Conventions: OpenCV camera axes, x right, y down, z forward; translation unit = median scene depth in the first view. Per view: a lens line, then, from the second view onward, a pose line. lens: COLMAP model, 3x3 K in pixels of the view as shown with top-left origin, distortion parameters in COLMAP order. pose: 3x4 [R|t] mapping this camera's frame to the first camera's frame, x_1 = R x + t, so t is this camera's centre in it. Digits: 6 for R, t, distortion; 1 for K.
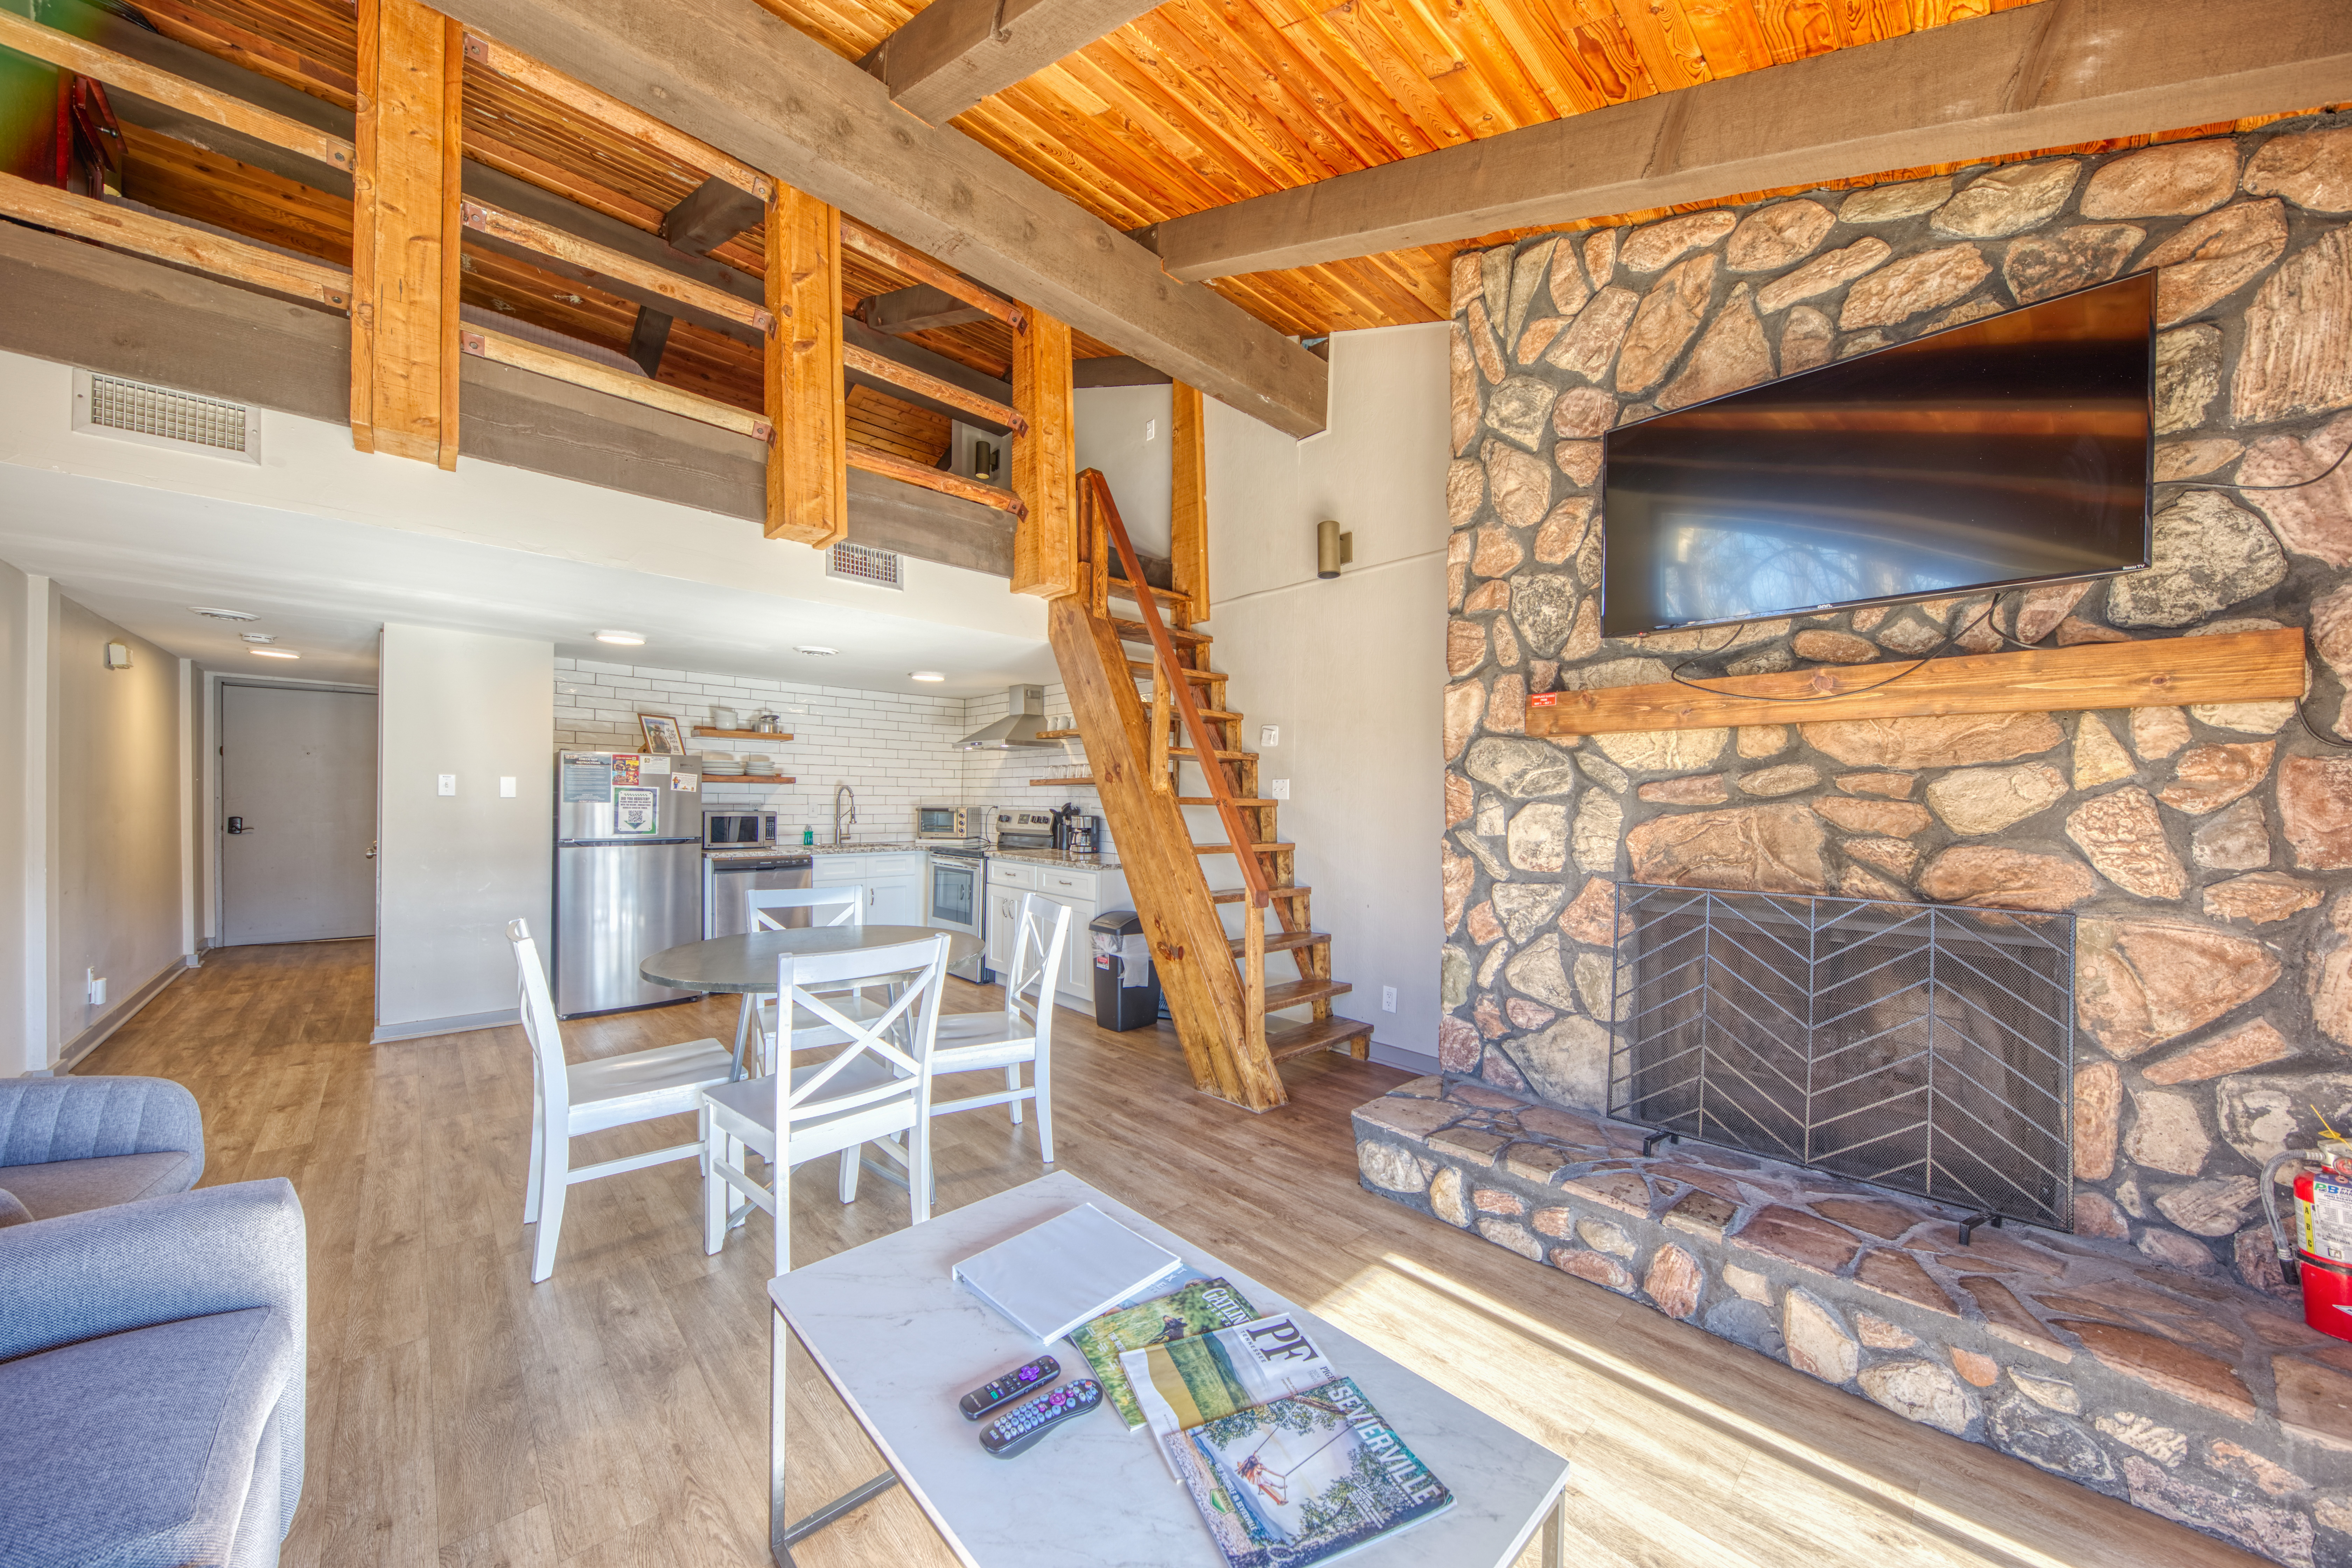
lens RADIAL K [[820.0, 0, 1193.1], [0, 820.0, 816.3], [0, 0, 1]] dist [-0.001199, -0.000308]
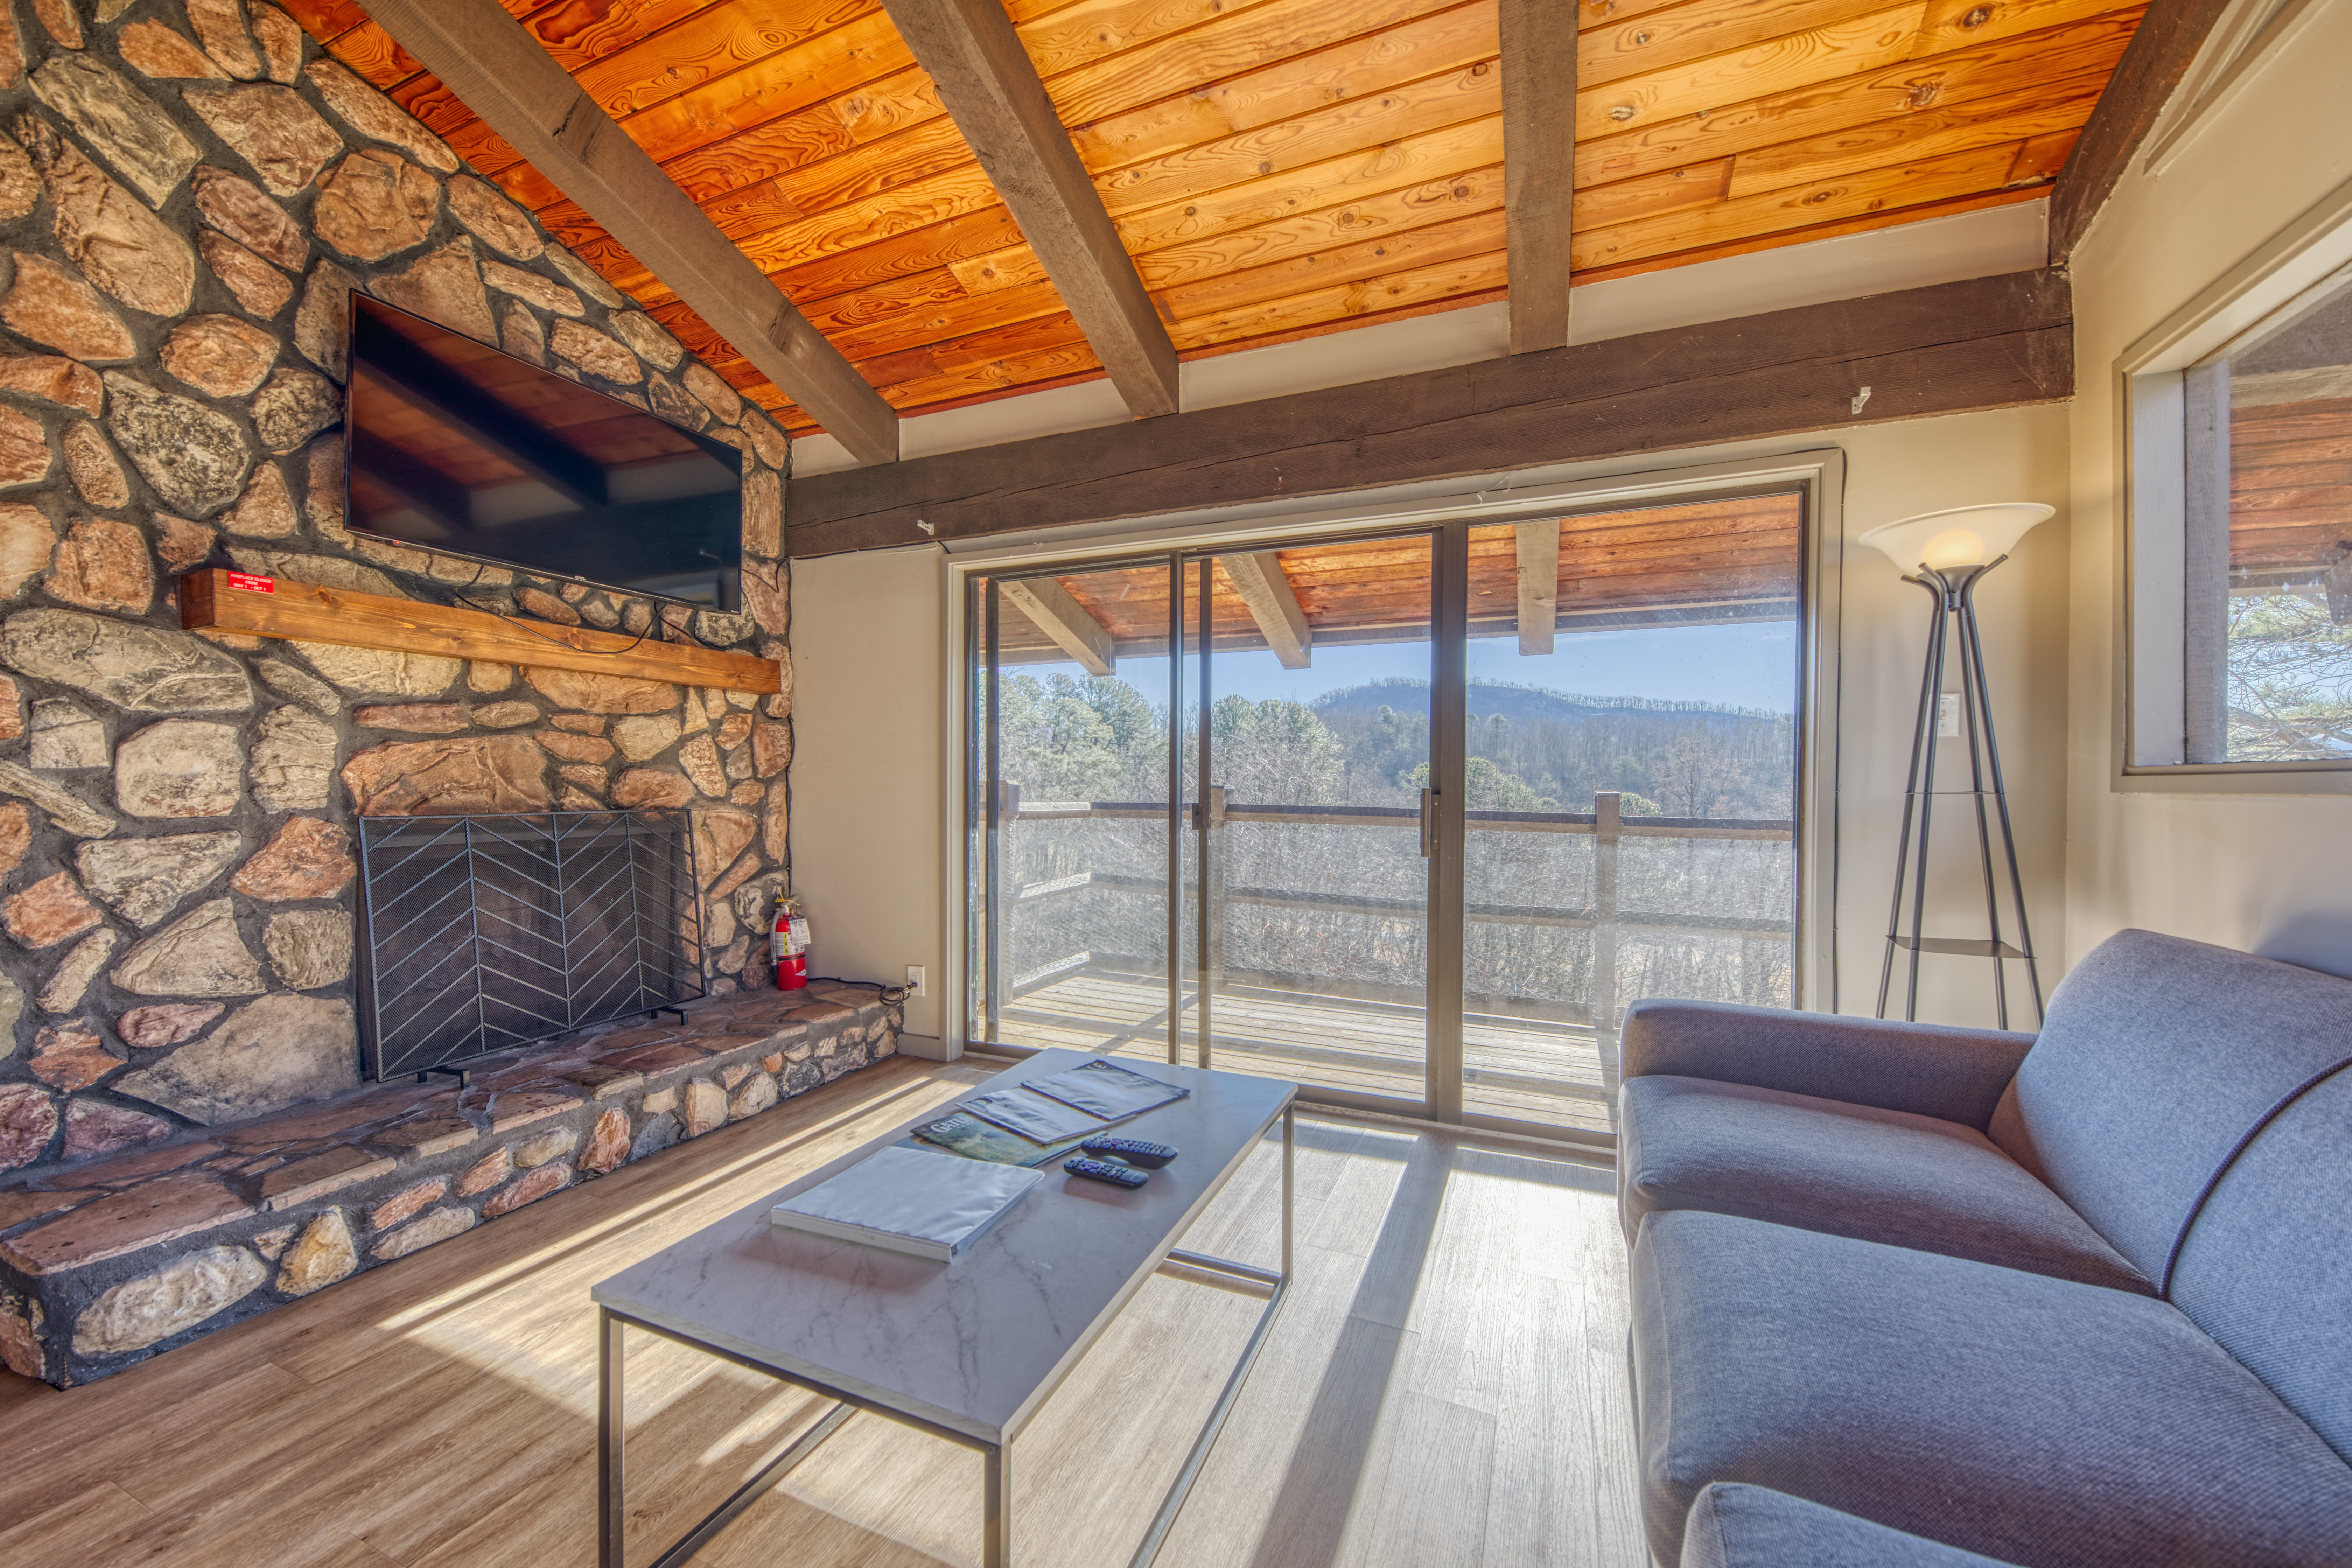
lens RADIAL K [[754.9, 0, 1077.1], [0, 754.9, 795.4], [0, 0, 1]] dist [-0.008263, -0.000060]
pose [[-0.249026, -0.028803, 0.968068, -0.406800], [0.005806, 0.999495, 0.031232, 0.033684], [-0.968479, 0.013398, -0.248733, 0.423545]]
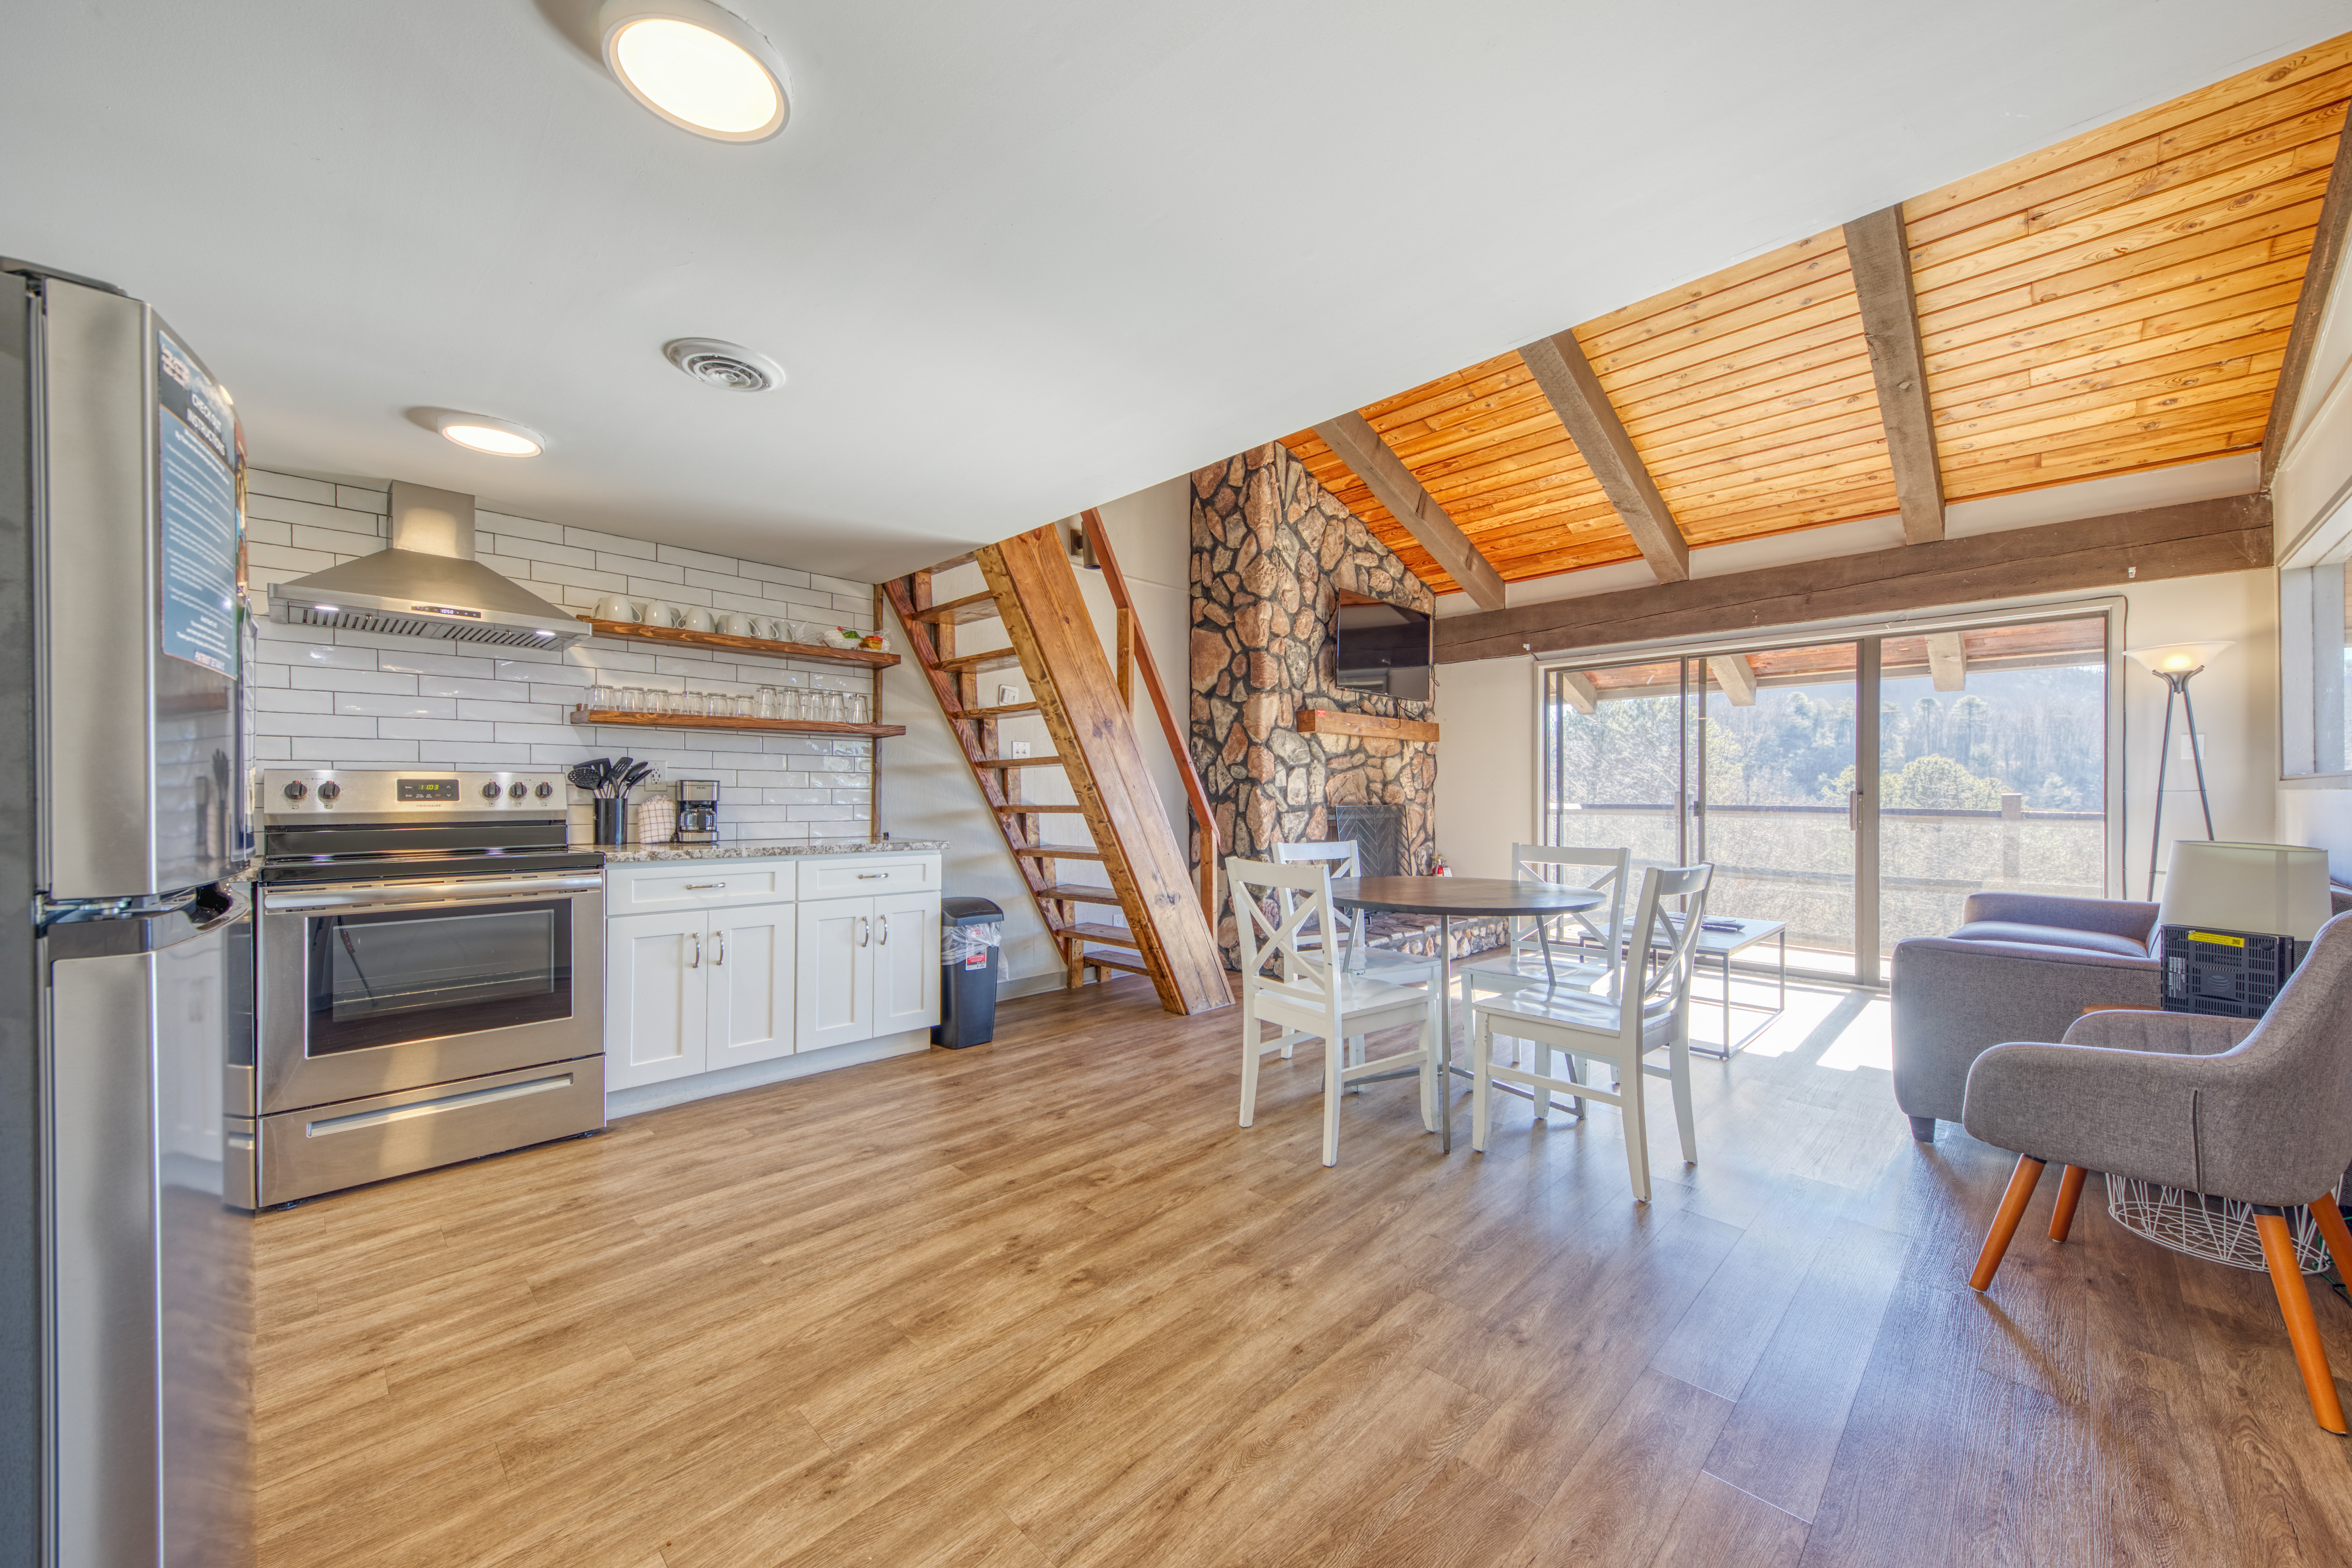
lens RADIAL K [[877.7, 0, 1170.0], [0, 877.7, 807.0], [0, 0, 1]] dist [0.007085, -0.000247]
pose [[-0.021846, -0.024442, 0.999463, -1.575158], [0.018151, 0.999527, 0.024840, 0.018224], [-0.999597, 0.018684, -0.021392, 1.361870]]
